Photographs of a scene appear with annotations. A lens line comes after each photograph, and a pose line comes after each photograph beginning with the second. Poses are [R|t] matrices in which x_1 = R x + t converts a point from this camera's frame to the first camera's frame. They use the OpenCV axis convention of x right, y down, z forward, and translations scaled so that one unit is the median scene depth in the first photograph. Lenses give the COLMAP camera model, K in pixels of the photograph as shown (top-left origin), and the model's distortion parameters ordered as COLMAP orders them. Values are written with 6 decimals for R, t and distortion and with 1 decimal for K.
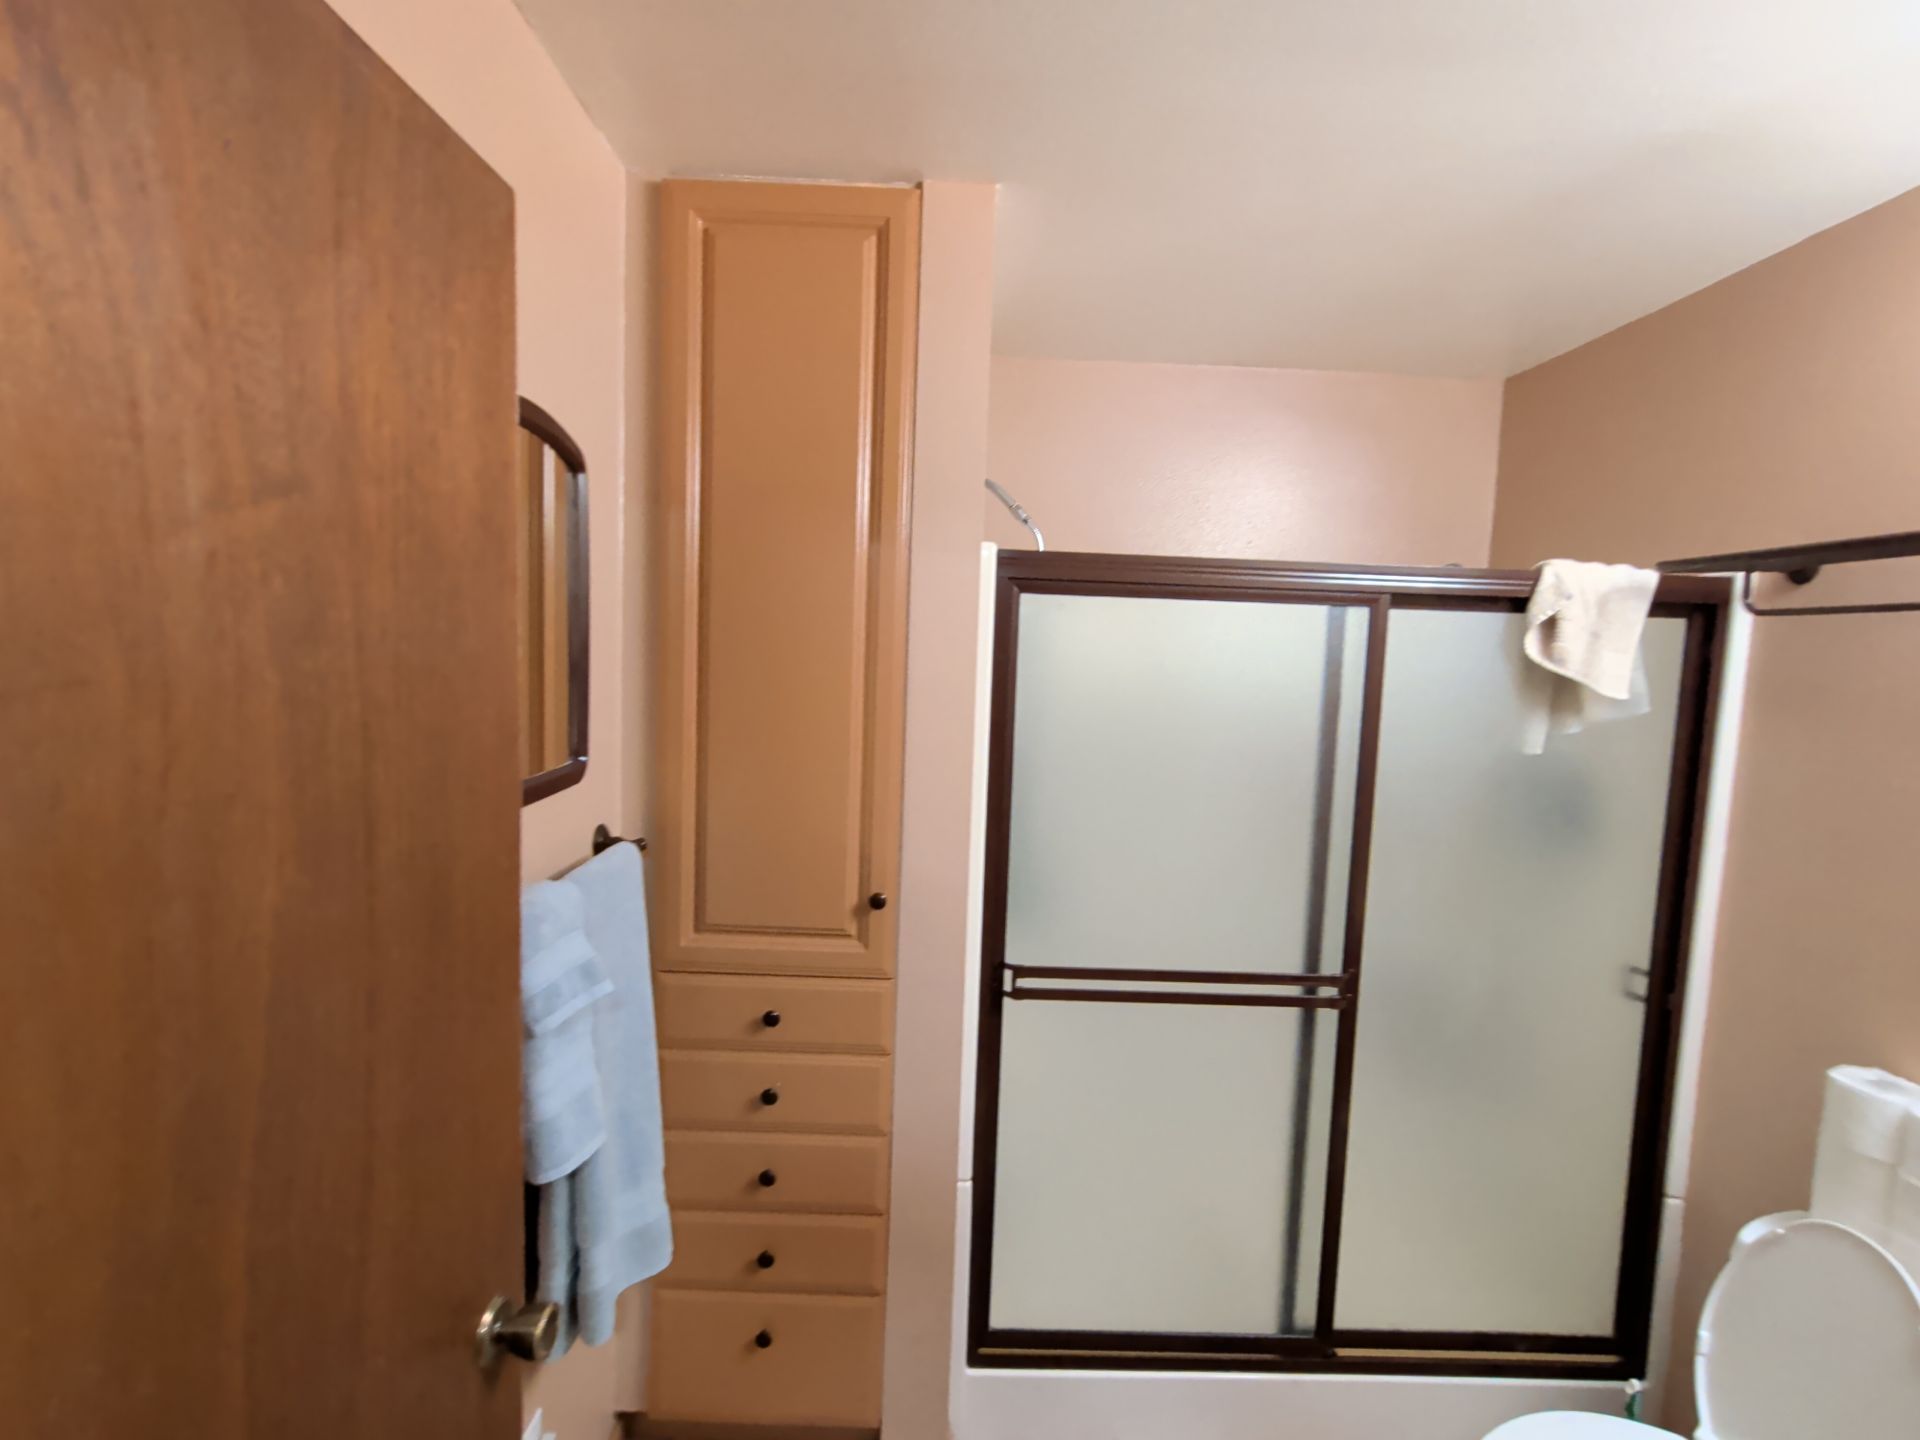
lens RADIAL K [[882.7, 0, 957.4], [0, 882.7, 724.8], [0, 0, 1]] dist [0.003189, -0.000627]
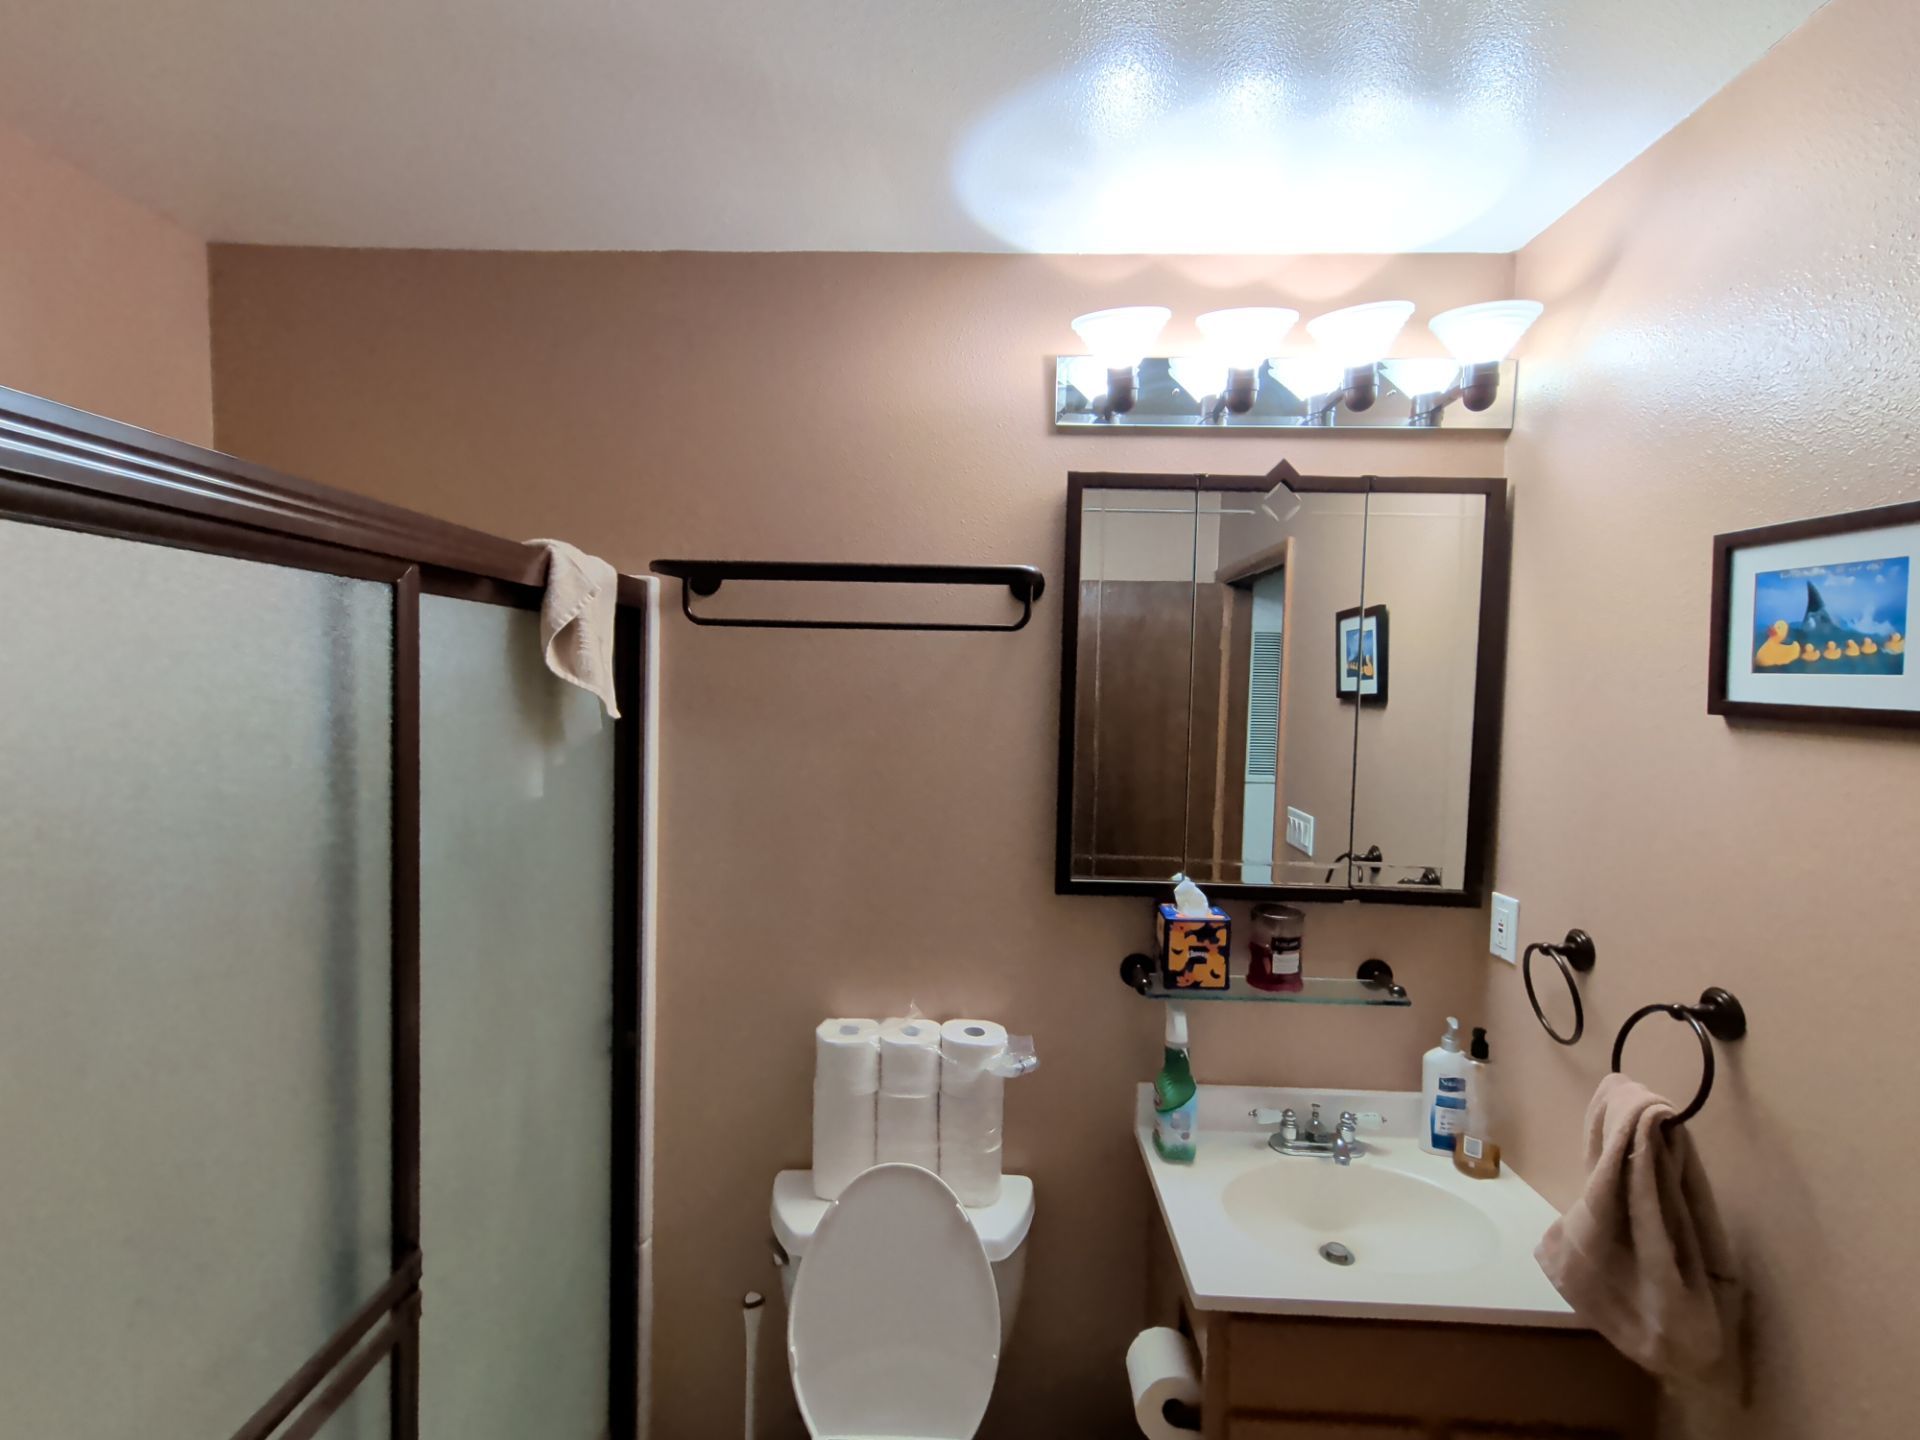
lens RADIAL K [[882.7, 0, 957.4], [0, 882.7, 724.8], [0, 0, 1]] dist [0.003189, -0.000627]
pose [[0.052422, -0.083841, 0.995099, -0.069251], [0.063892, 0.994709, 0.080443, -0.068947], [-0.996579, 0.059362, 0.057501, 0.625458]]
